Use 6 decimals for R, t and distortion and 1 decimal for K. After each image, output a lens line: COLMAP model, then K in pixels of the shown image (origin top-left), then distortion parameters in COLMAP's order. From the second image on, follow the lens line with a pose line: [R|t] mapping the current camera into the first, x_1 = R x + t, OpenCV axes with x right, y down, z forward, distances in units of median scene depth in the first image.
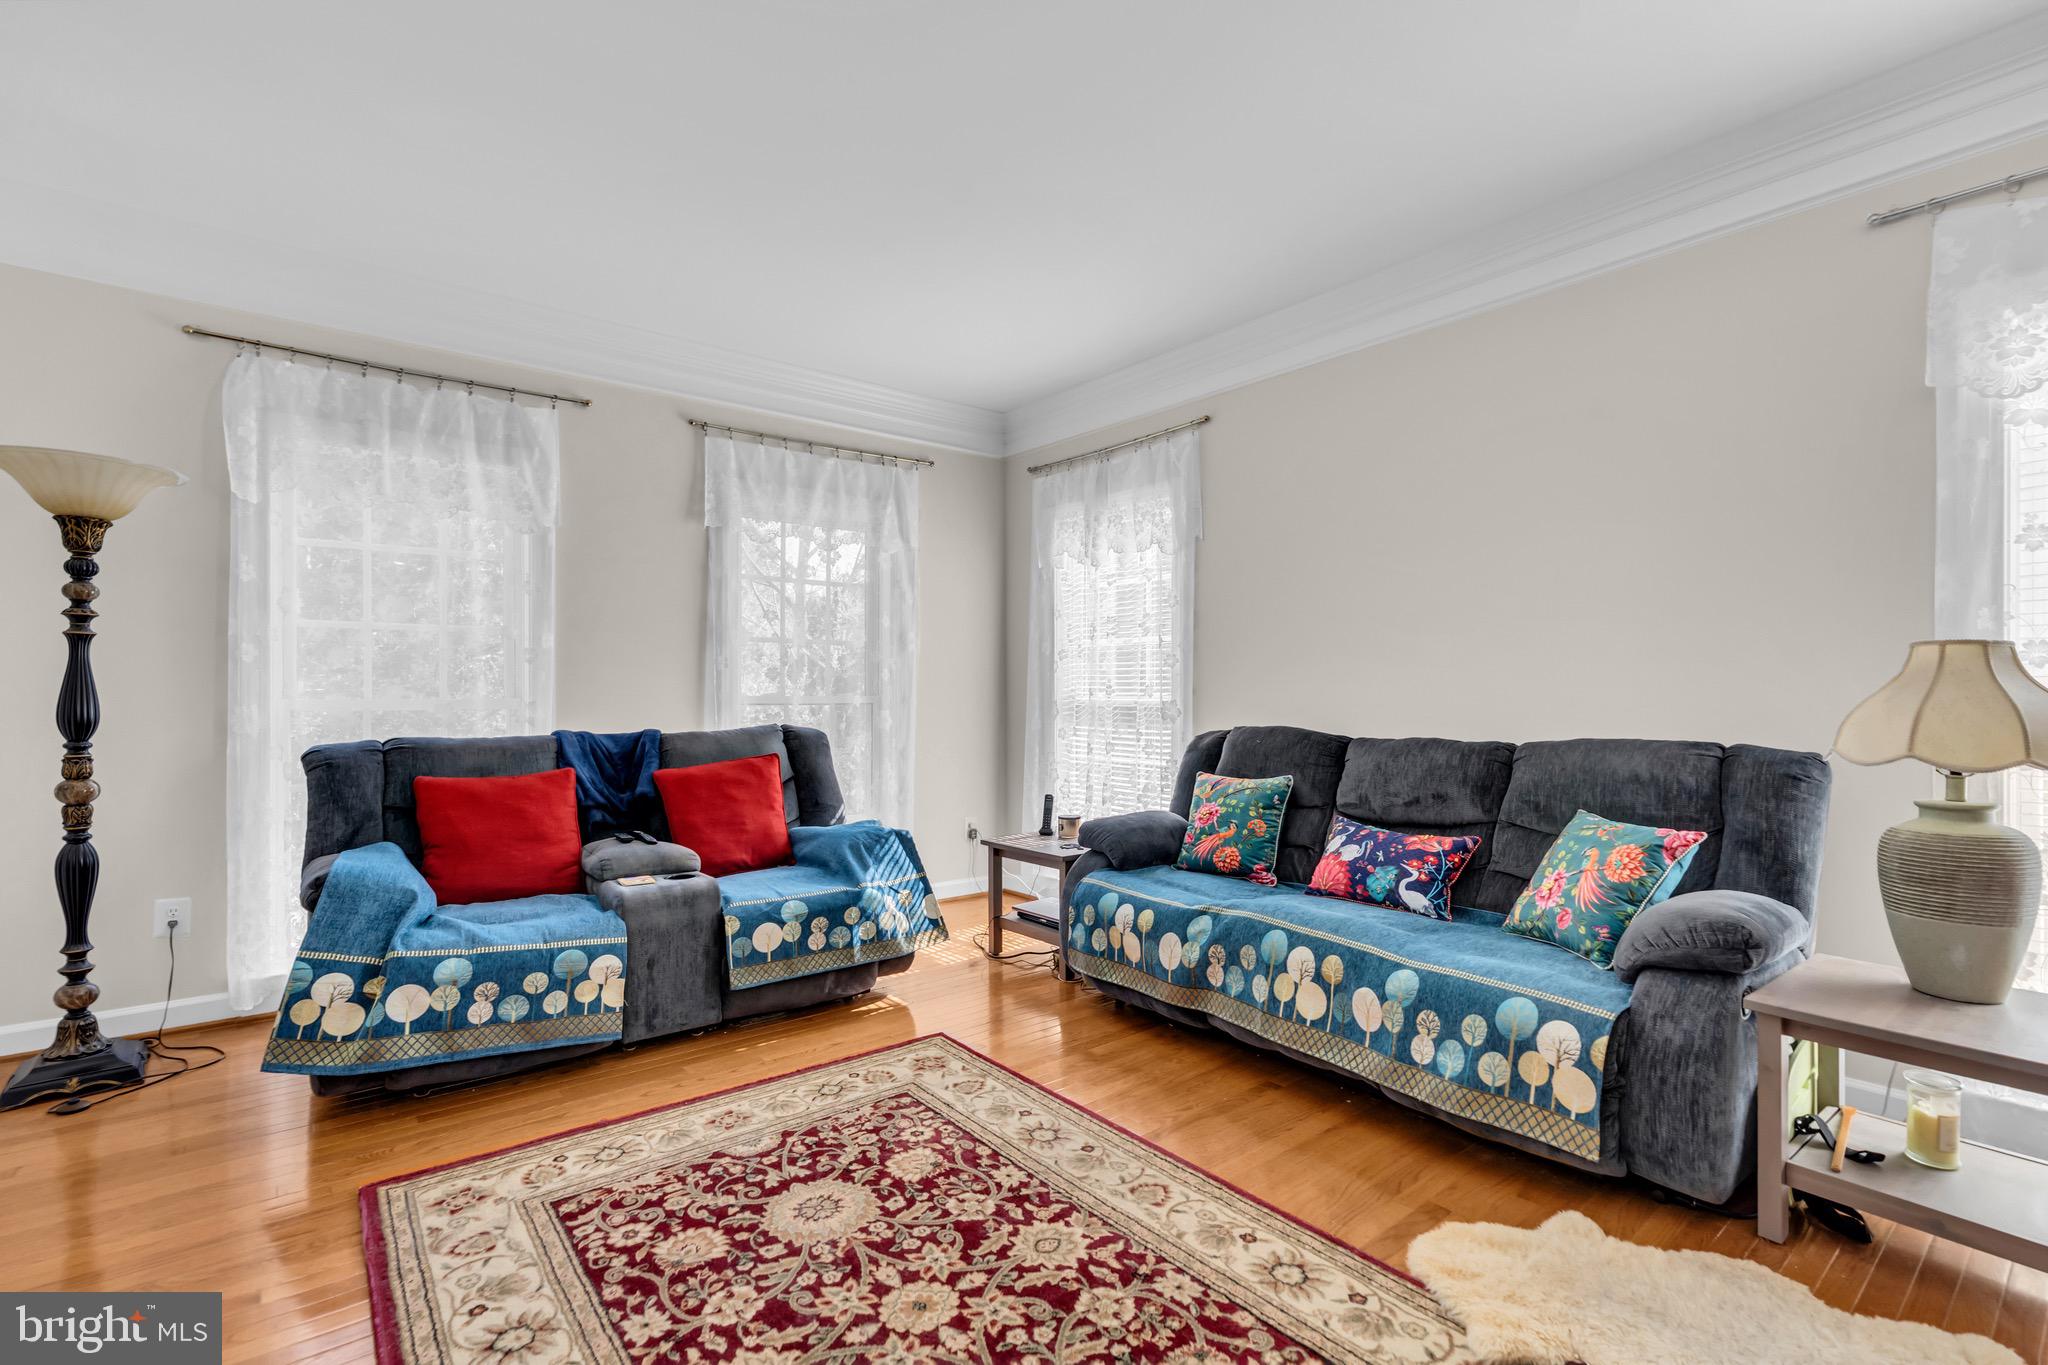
lens RADIAL K [[925.1, 0, 1018.7], [0, 925.1, 691.1], [0, 0, 1]] dist [-0.011979, 0.004698]
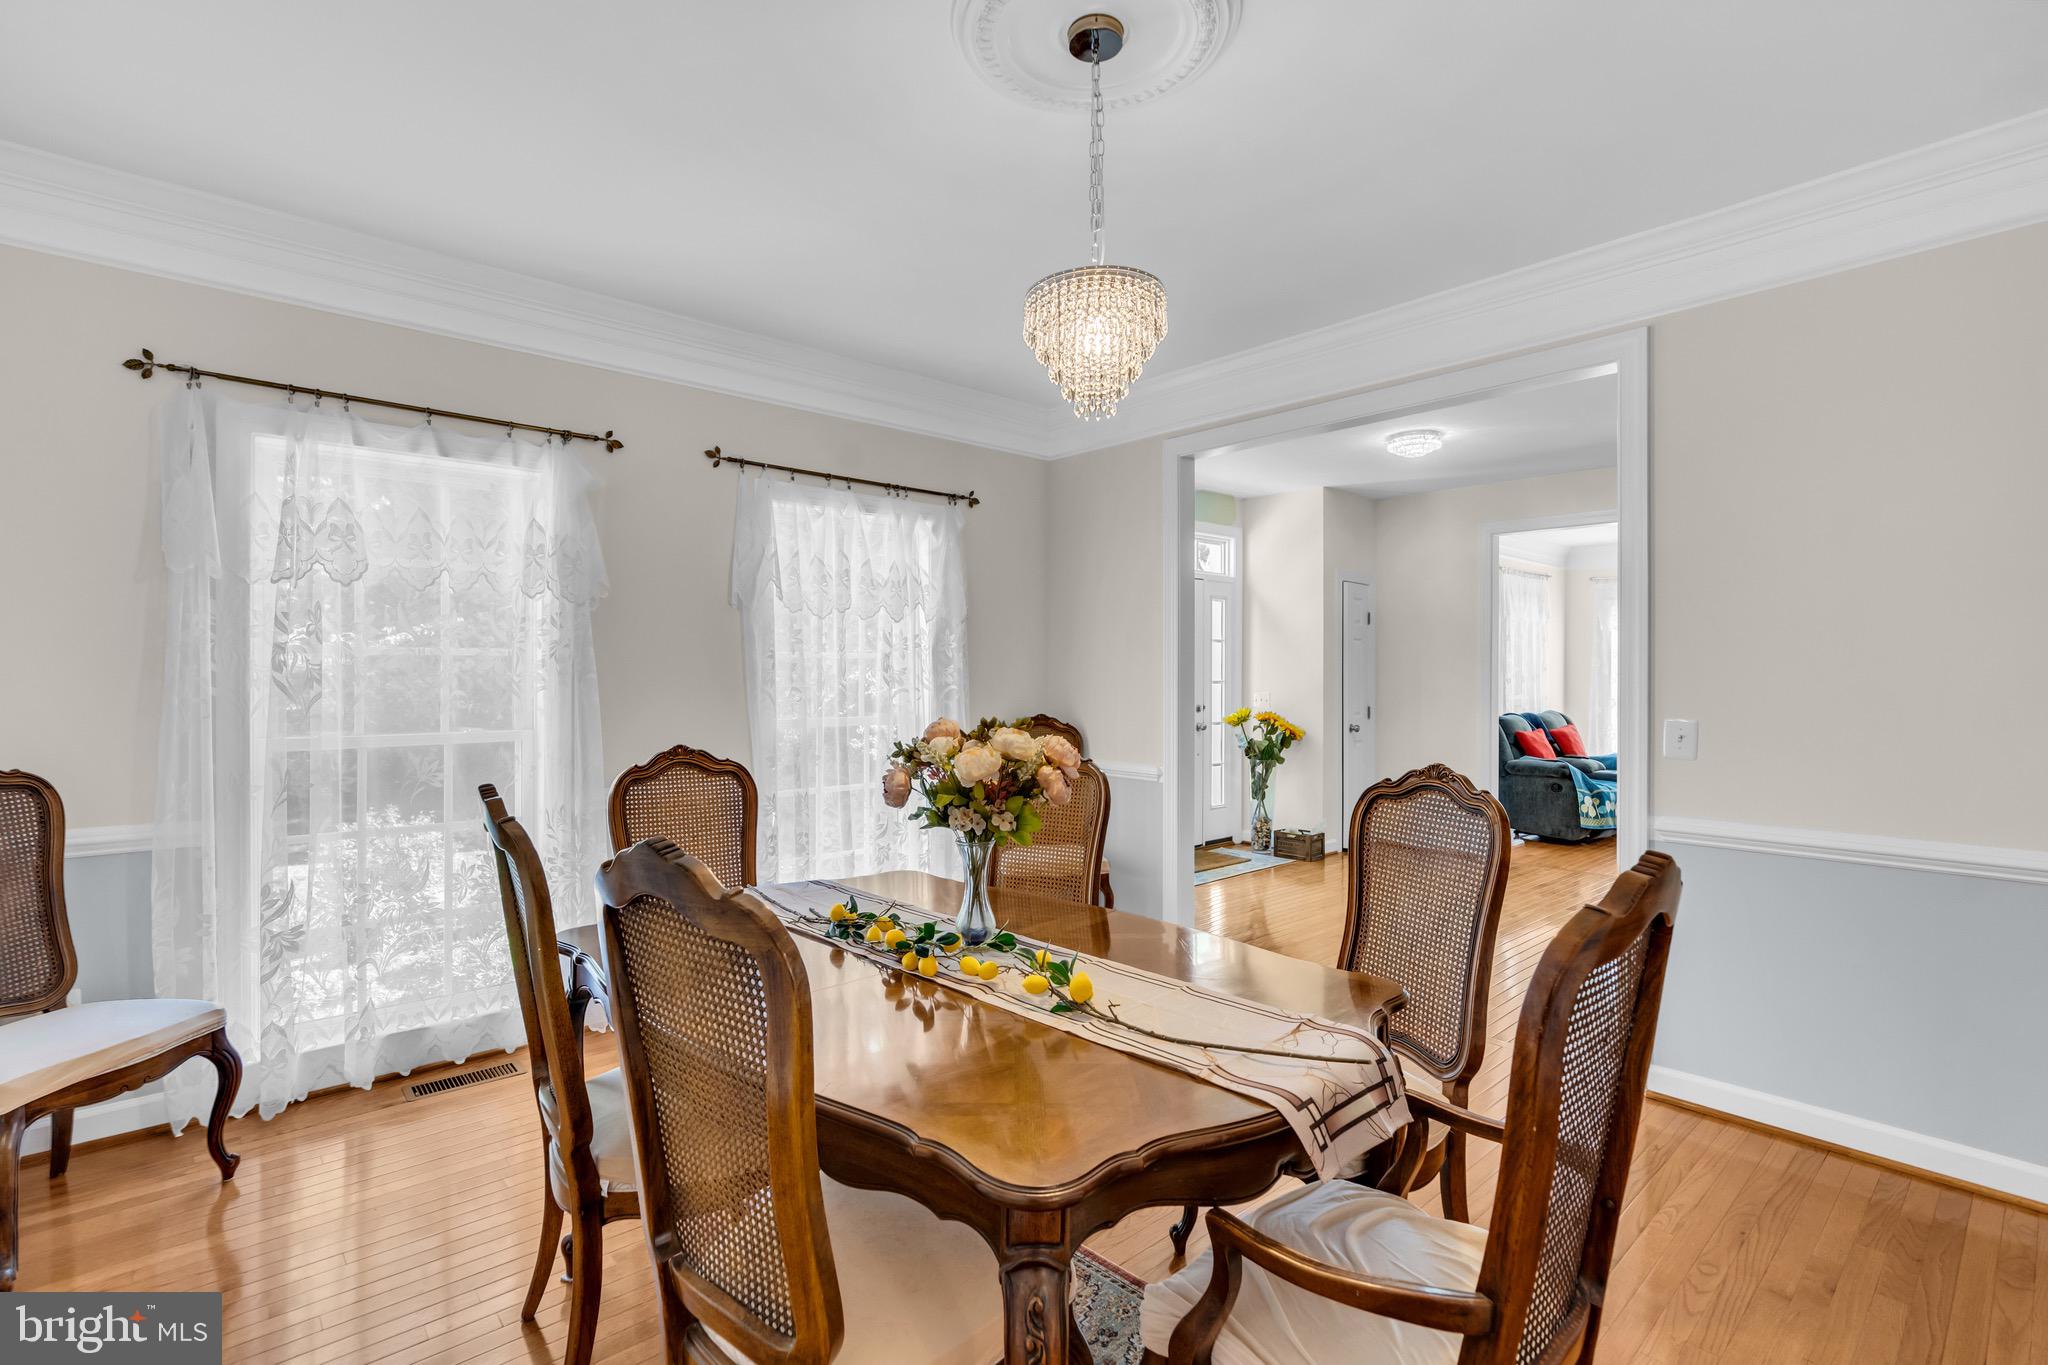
lens RADIAL K [[951.0, 0, 1030.1], [0, 951.0, 642.8], [0, 0, 1]] dist [0.000207, 0.000561]
pose [[0.997763, 0.014826, 0.065188, -2.838330], [-0.012915, 0.999477, -0.029642, -0.072459], [-0.065593, 0.028733, 0.997433, -2.012153]]
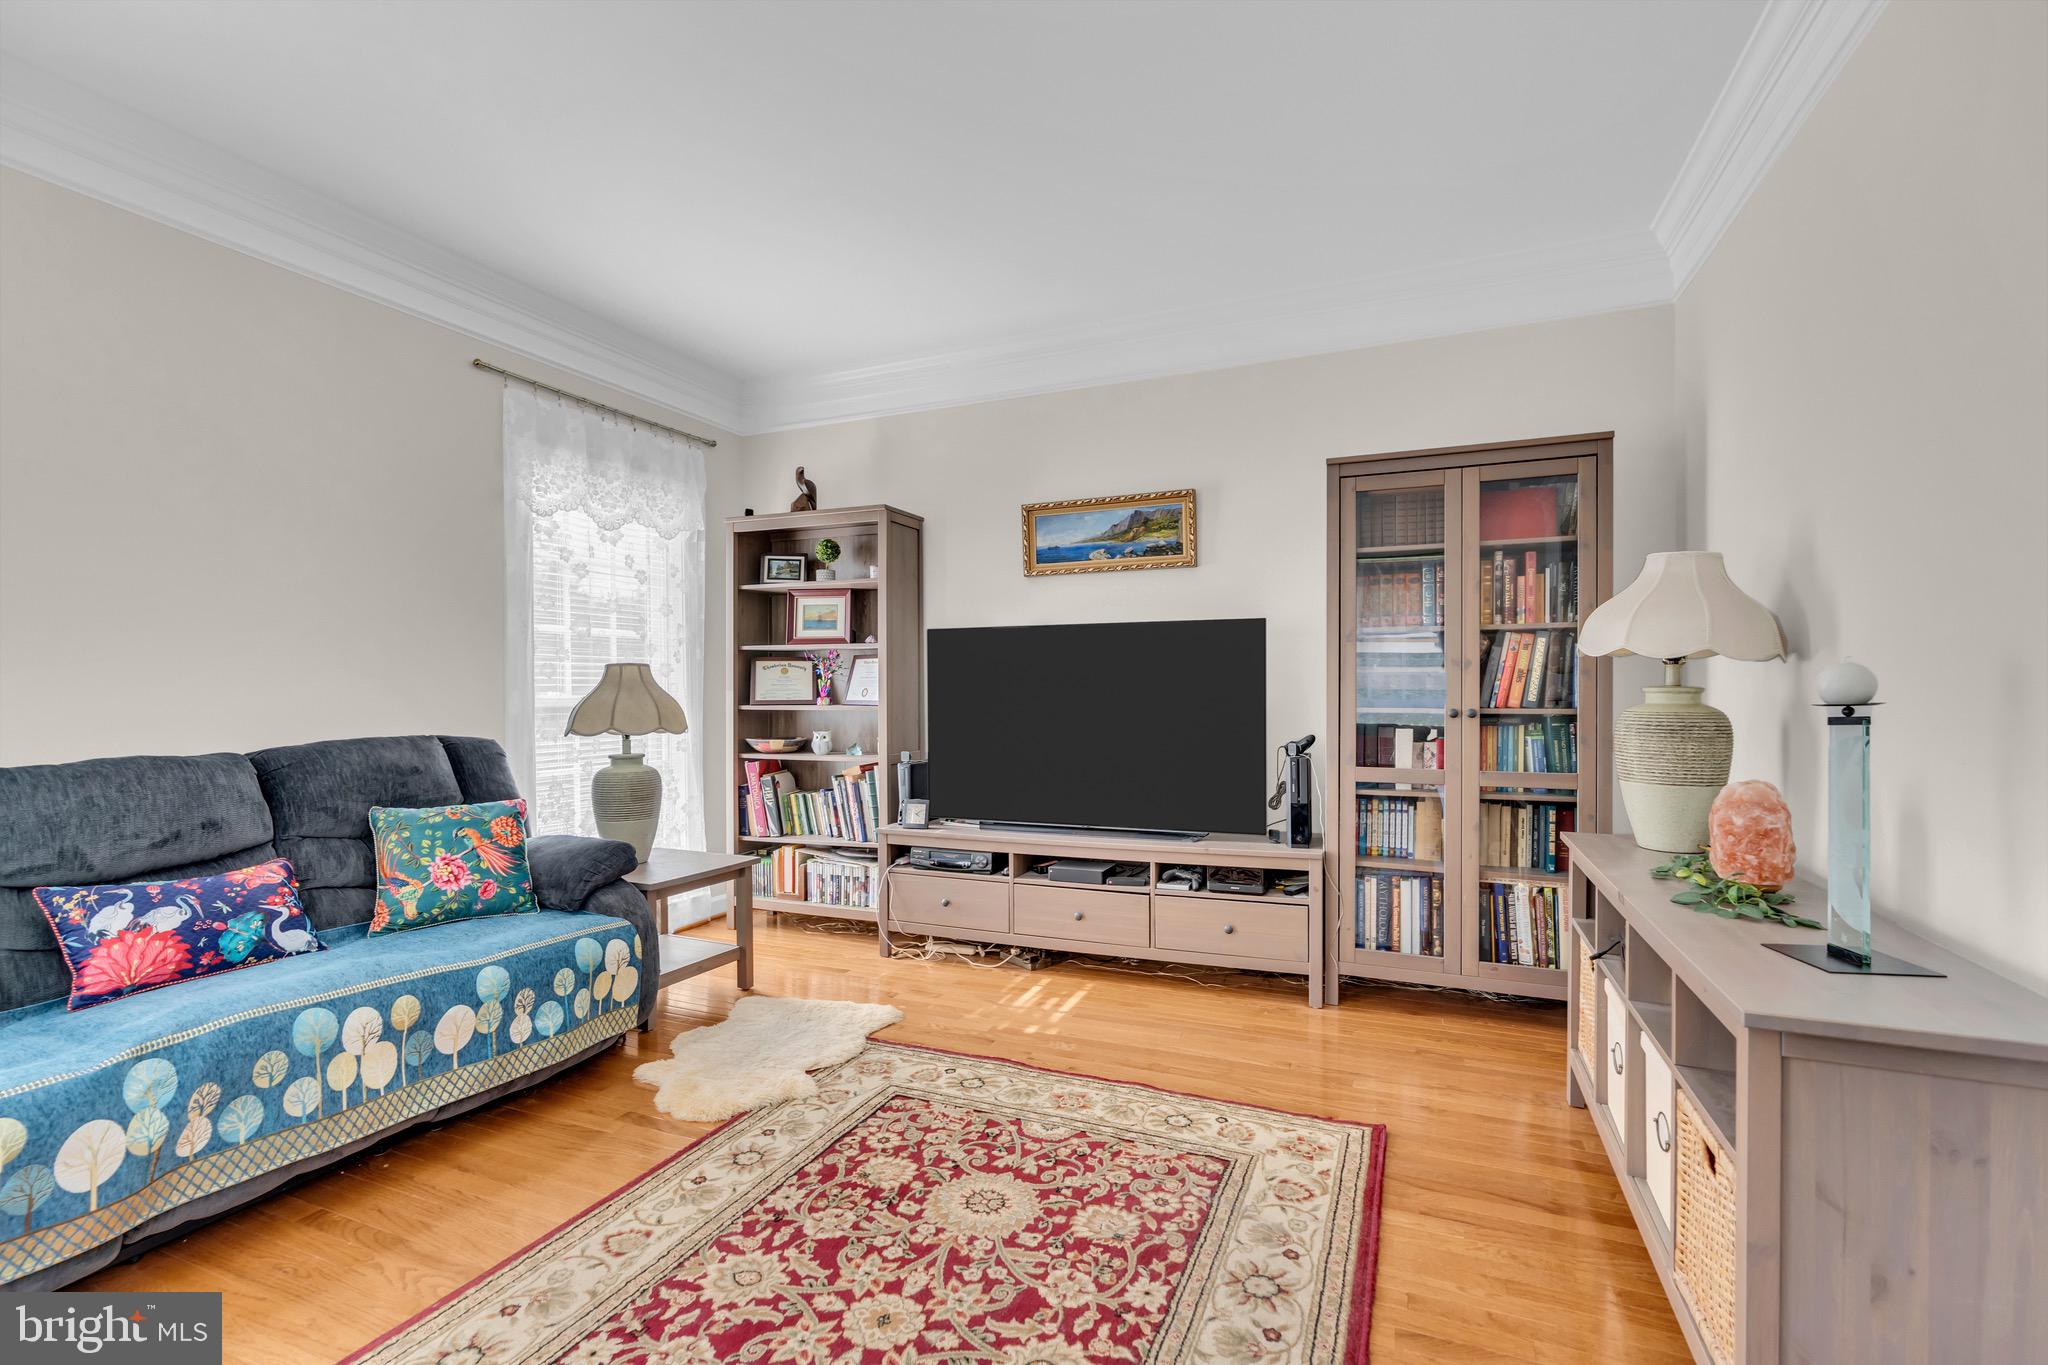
lens RADIAL K [[925.1, 0, 1018.7], [0, 925.1, 691.1], [0, 0, 1]] dist [-0.011979, 0.004698]
pose [[-0.467629, 0.004475, 0.883913, -0.749872], [0.007368, 0.999972, -0.001165, 0.004778], [-0.883894, 0.005968, -0.467649, 0.958948]]
